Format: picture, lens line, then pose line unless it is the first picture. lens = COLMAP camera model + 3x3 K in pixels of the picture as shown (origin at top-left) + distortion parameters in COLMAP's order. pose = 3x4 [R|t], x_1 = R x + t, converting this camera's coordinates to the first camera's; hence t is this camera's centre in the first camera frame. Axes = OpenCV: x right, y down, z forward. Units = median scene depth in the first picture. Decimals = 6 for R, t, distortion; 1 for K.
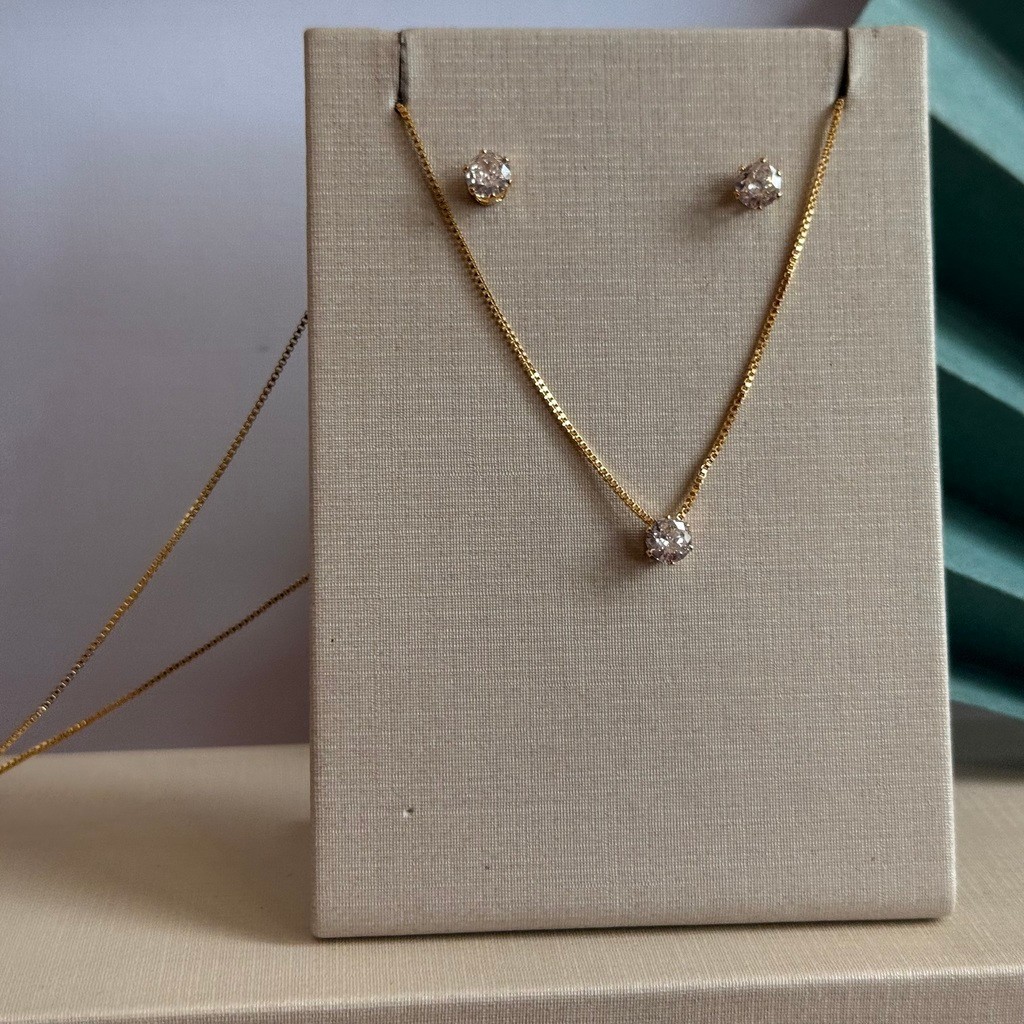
lens RADIAL K [[1981.9, 0, 560.0], [0, 1981.9, 509.2], [0, 0, 1]] dist [0.120058, 0.000000]
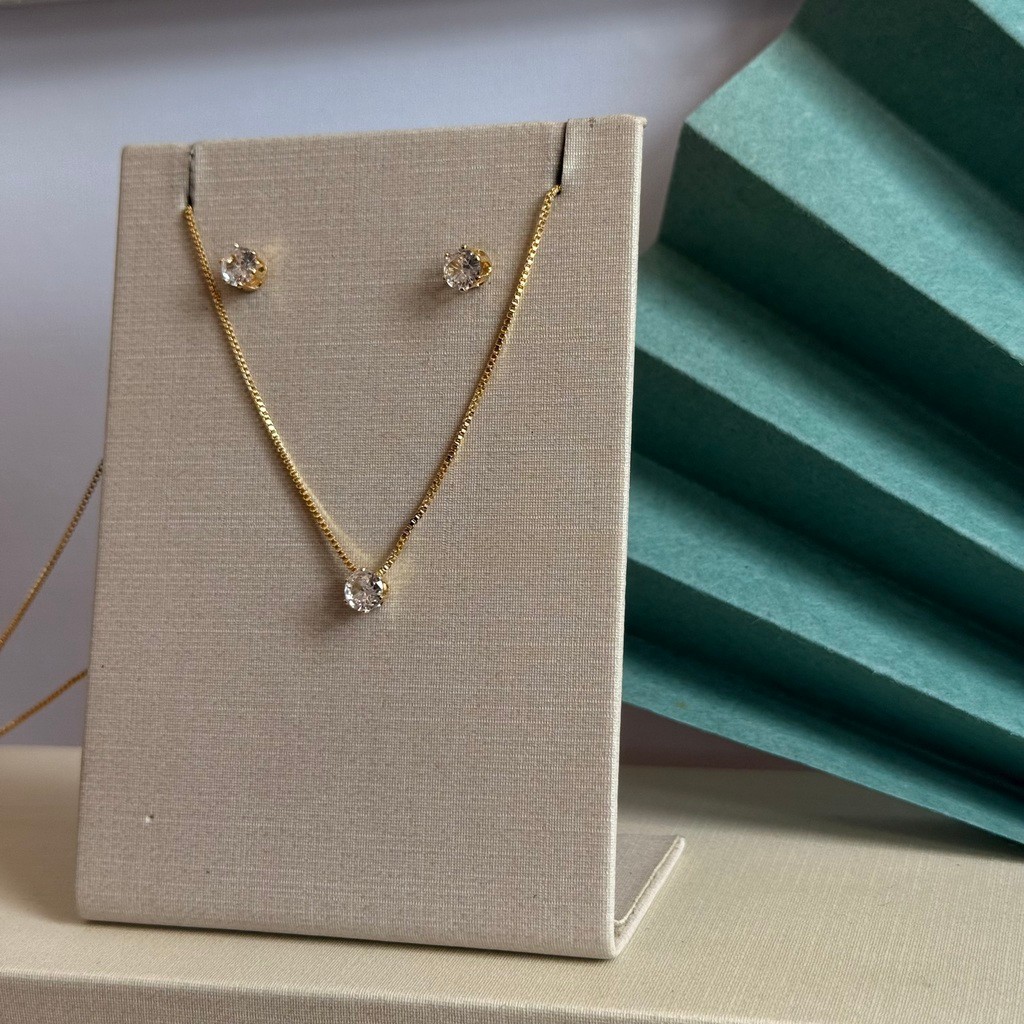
lens RADIAL K [[1981.9, 0, 508.4], [0, 1981.9, 506.1], [0, 0, 1]] dist [0.120058, 0.000000]
pose [[0.921234, 0.018323, -0.388578, 0.546715], [-0.026202, 0.999544, -0.014987, -0.016495], [0.388127, 0.023988, 0.921294, 0.007757]]
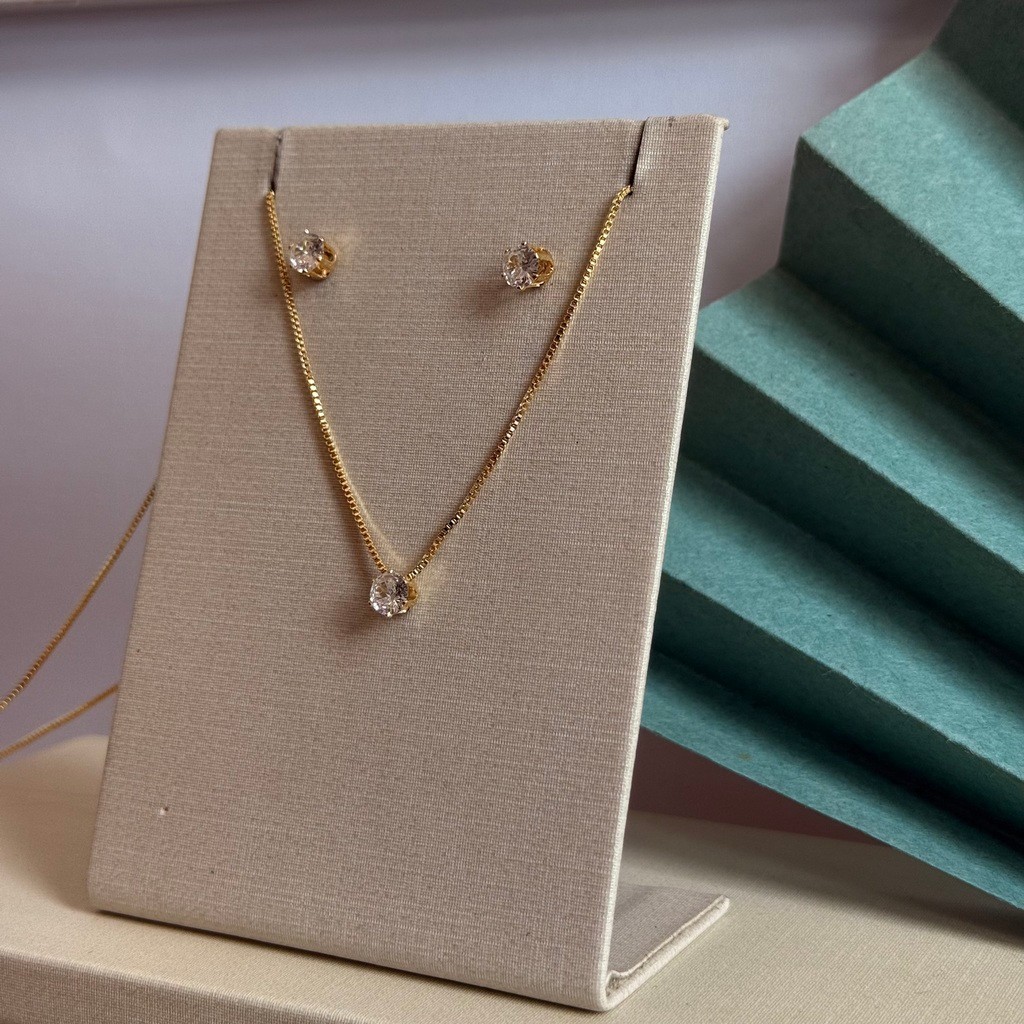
lens RADIAL K [[1981.9, 0, 513.4], [0, 1981.9, 504.1], [0, 0, 1]] dist [0.120058, 0.000000]
pose [[0.842559, 0.076558, -0.533136, 0.656668], [-0.117525, 0.992127, -0.043267, 0.006348], [0.525626, 0.099112, 0.844923, 0.131683]]
